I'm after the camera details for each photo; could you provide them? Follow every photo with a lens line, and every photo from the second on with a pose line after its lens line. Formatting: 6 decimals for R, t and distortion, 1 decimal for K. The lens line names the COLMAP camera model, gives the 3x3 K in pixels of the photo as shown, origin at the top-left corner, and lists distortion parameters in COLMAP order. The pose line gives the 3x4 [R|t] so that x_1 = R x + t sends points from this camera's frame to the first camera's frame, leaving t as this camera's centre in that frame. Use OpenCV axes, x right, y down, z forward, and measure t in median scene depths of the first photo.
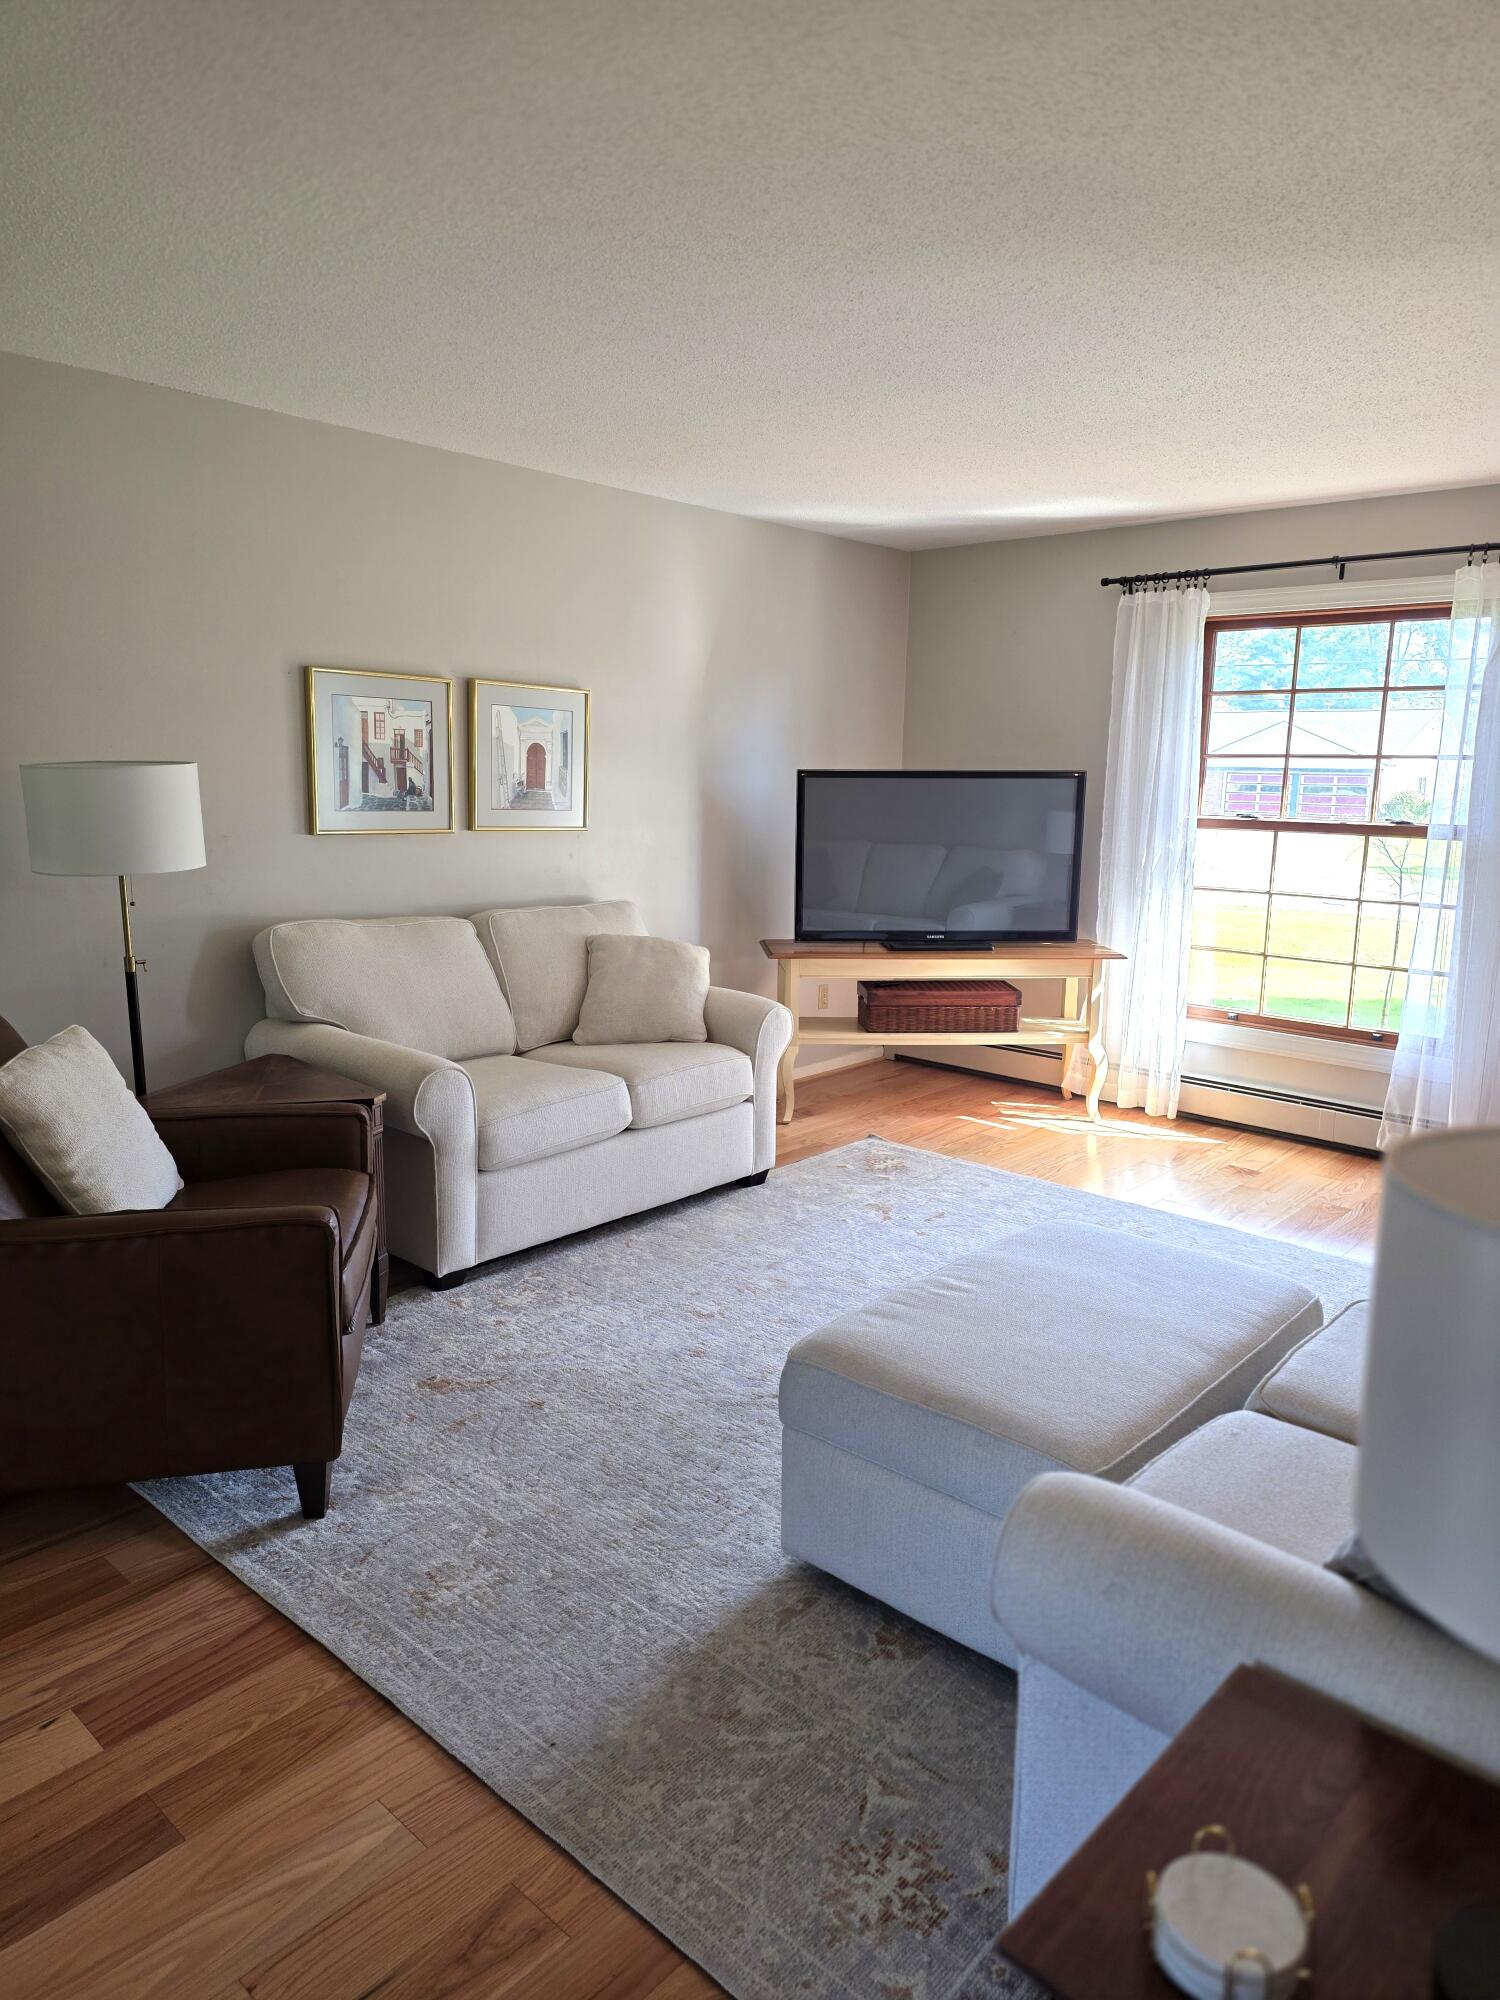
lens RADIAL K [[1331.4, 0, 750.1], [0, 1331.4, 996.9], [0, 0, 1]] dist [0.083422, -0.086418]
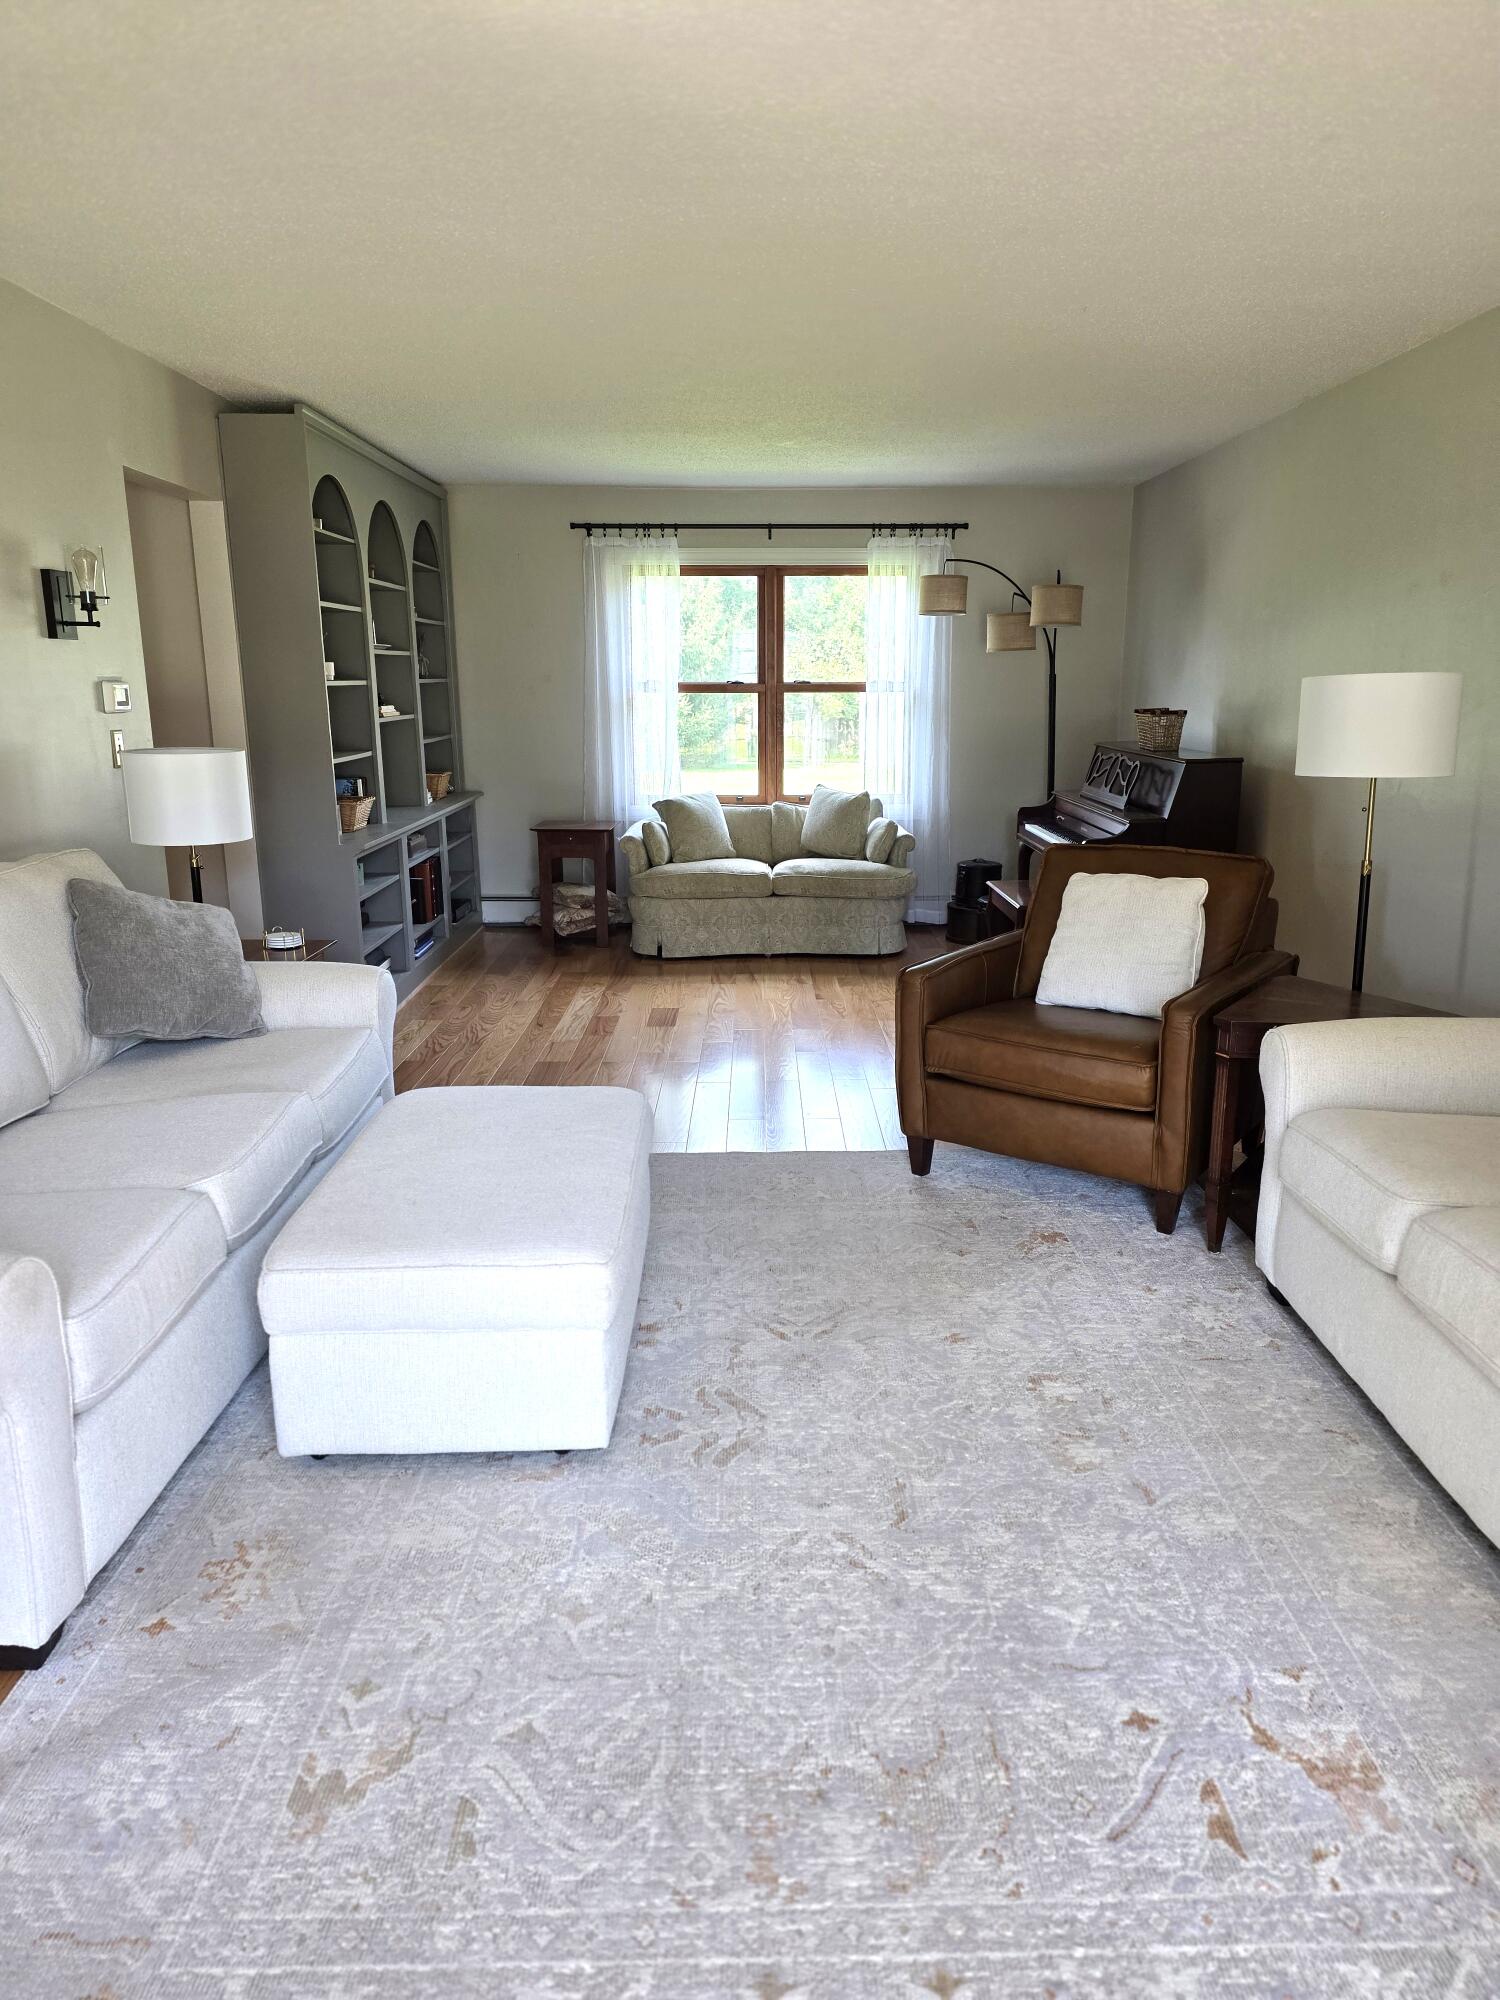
lens RADIAL K [[1331.4, 0, 765.3], [0, 1331.4, 1022.4], [0, 0, 1]] dist [0.083422, -0.086418]
pose [[-0.734789, 0.151854, -0.661079, 0.582643], [-0.134730, 0.922523, 0.361662, -0.218798], [0.664781, 0.354812, -0.657400, 1.374633]]
